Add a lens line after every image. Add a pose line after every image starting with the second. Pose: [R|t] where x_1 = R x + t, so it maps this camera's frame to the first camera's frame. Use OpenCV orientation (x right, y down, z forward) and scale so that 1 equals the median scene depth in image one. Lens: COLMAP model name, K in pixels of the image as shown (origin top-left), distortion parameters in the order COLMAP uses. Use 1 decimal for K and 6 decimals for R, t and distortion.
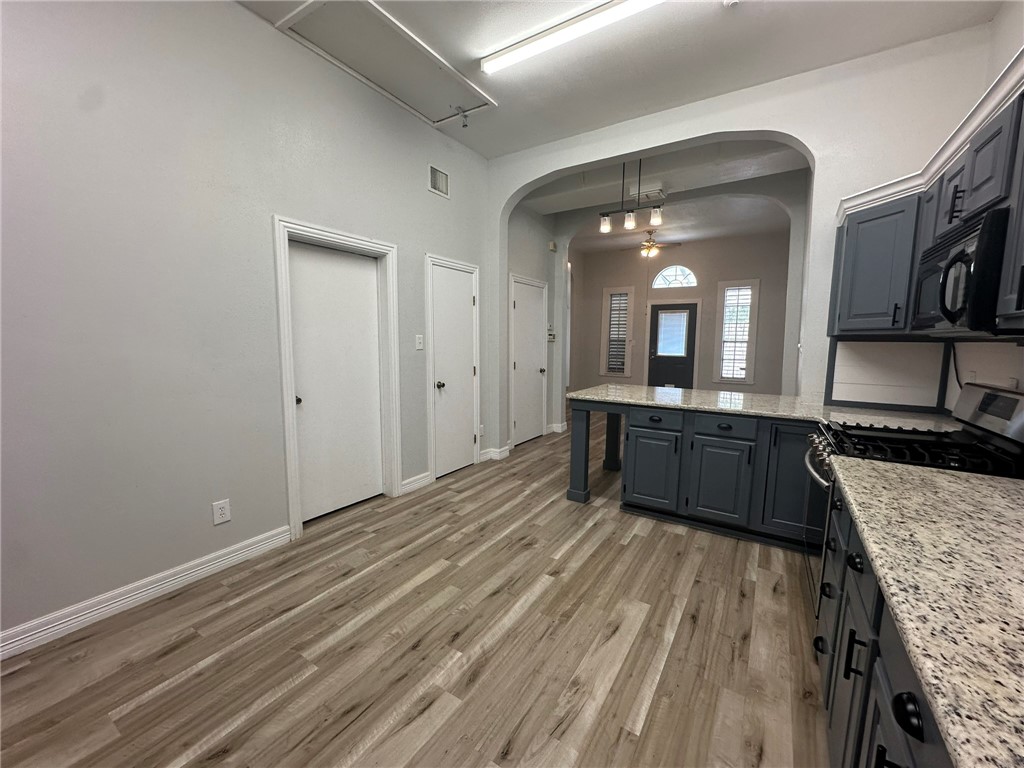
lens RADIAL K [[409.2, 0, 504.2], [0, 409.2, 382.5], [0, 0, 1]] dist [-0.005235, 0.001224]
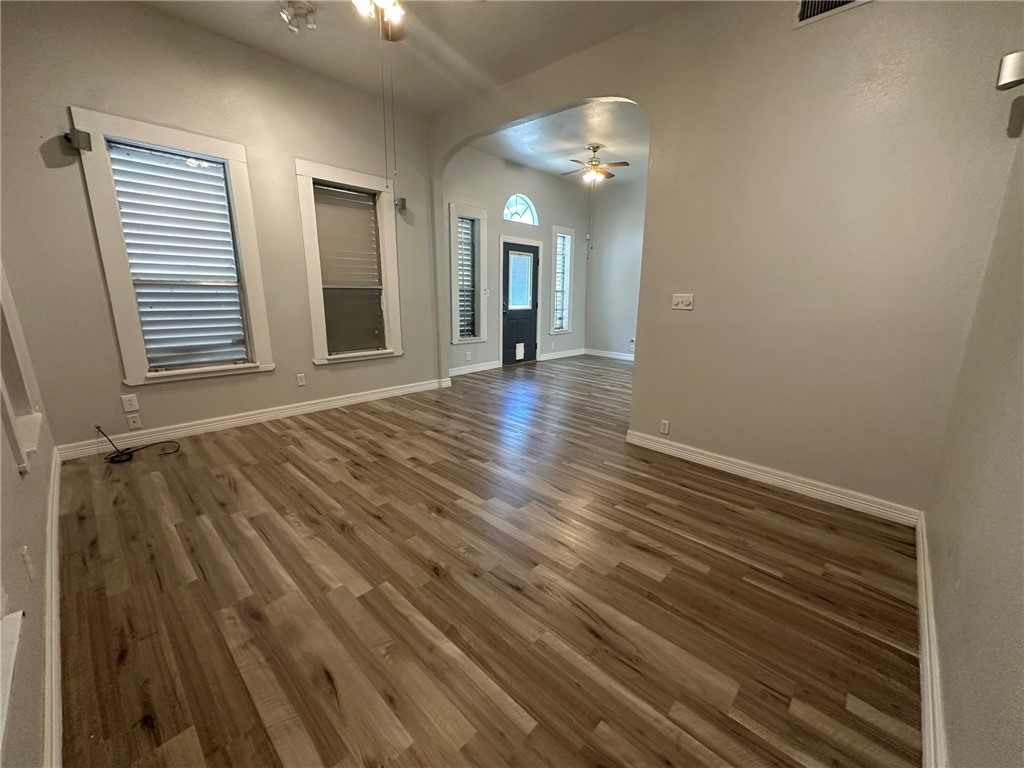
lens RADIAL K [[409.2, 0, 507.1], [0, 409.2, 385.5], [0, 0, 1]] dist [-0.005235, 0.001224]
pose [[0.174747, -0.228554, 0.957719, -1.346216], [0.087839, 0.972426, 0.216036, -0.294764], [-0.980687, 0.046373, 0.190004, 2.713732]]
